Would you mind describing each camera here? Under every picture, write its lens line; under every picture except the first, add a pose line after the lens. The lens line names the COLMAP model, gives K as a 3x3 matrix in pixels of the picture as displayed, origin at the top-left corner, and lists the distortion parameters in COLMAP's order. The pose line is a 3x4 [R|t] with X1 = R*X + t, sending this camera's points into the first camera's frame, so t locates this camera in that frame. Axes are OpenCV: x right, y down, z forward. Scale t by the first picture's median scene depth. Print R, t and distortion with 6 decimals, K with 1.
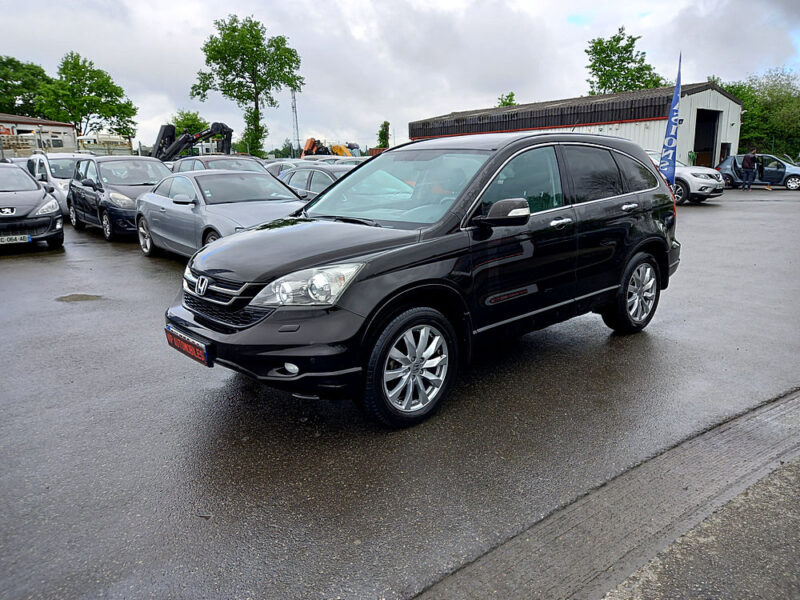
lens RADIAL K [[578.3, 0, 400.0], [0, 578.3, 300.0], [0, 0, 1]] dist [0.078583, -0.078750]
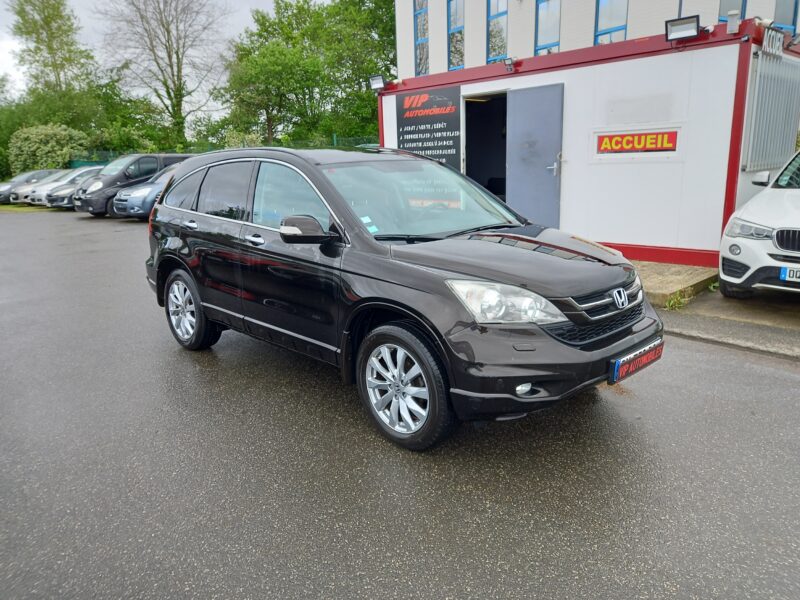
lens RADIAL K [[578.3, 0, 404.2], [0, 578.3, 299.5], [0, 0, 1]] dist [0.076615, -0.071413]
pose [[-0.044804, -0.214528, 0.975690, -0.096570], [0.254221, 0.942069, 0.218809, -0.024745], [-0.966108, 0.257844, 0.012329, 0.102232]]
